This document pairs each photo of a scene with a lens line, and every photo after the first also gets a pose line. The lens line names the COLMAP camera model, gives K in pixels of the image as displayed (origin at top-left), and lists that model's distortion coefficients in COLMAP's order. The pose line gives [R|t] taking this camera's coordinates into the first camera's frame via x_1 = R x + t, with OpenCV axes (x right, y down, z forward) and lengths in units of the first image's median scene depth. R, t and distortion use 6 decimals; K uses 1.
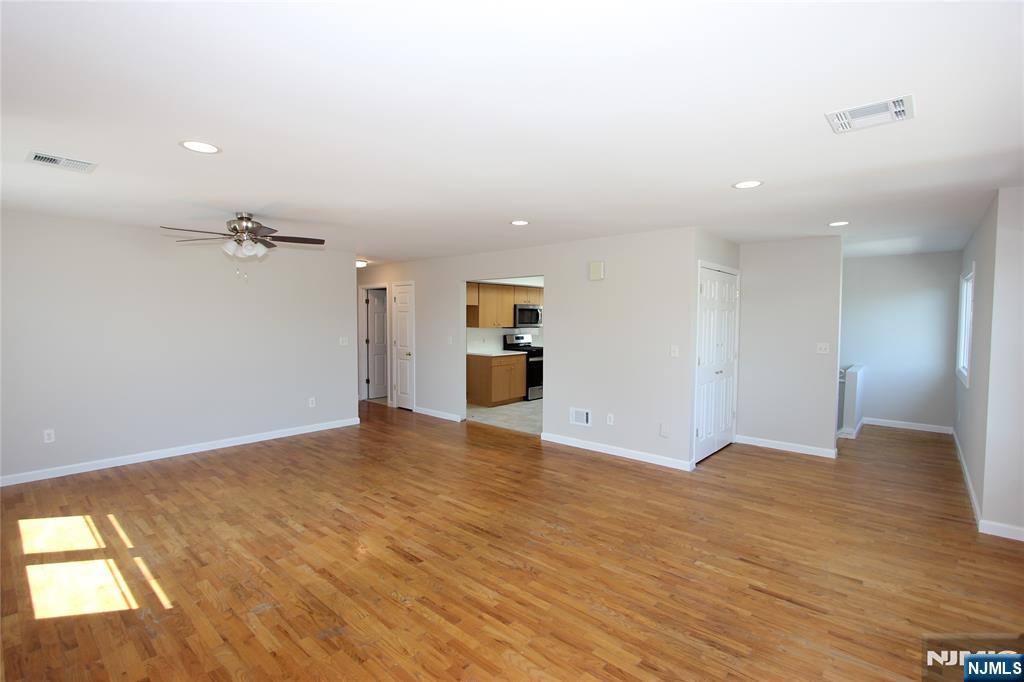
lens RADIAL K [[468.7, 0, 512.3], [0, 468.7, 343.5], [0, 0, 1]] dist [-0.013004, 0.000381]
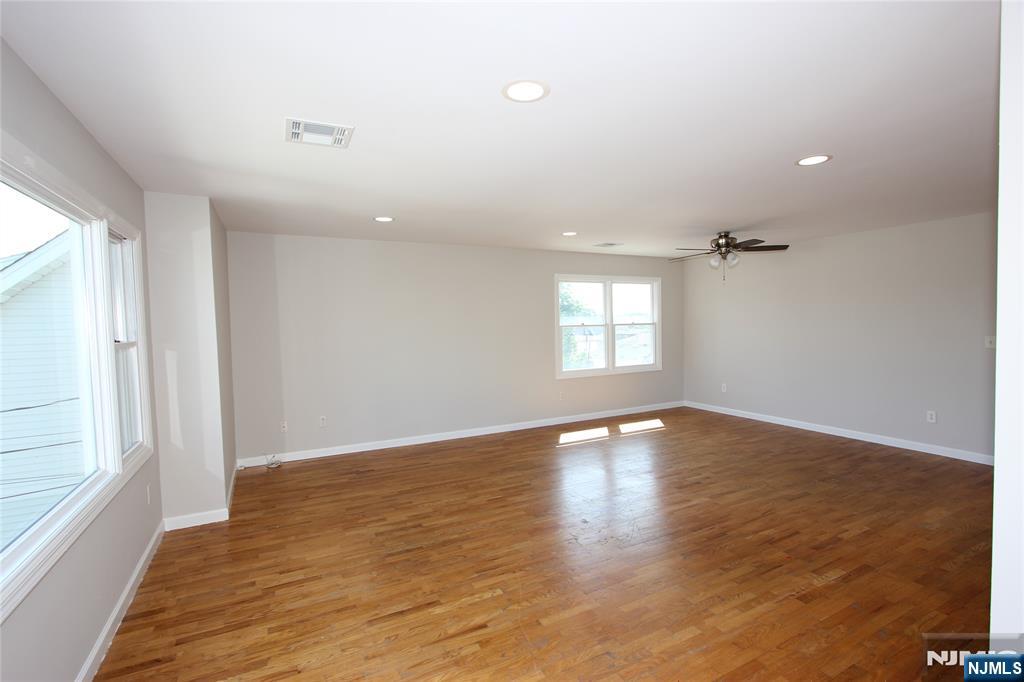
lens RADIAL K [[468.7, 0, 510.9], [0, 468.7, 340.4], [0, 0, 1]] dist [-0.013004, 0.000381]
pose [[-0.360749, 0.040112, -0.931800, 1.031404], [-0.030950, 0.998010, 0.054945, -0.044032], [0.932149, 0.048661, -0.358790, 1.137636]]
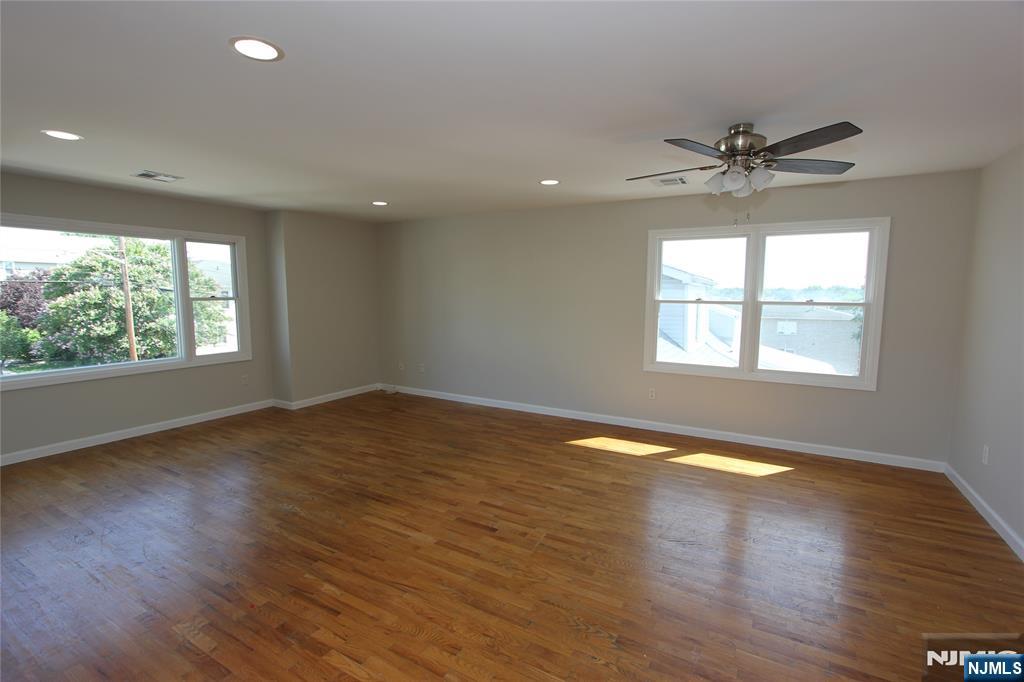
lens RADIAL K [[468.7, 0, 512.2], [0, 468.7, 342.4], [0, 0, 1]] dist [-0.013004, 0.000381]
pose [[-0.980505, 0.011383, -0.196163, -0.163938], [-0.020145, 0.987236, 0.157983, -0.096894], [0.195458, 0.158855, -0.967761, 1.974436]]
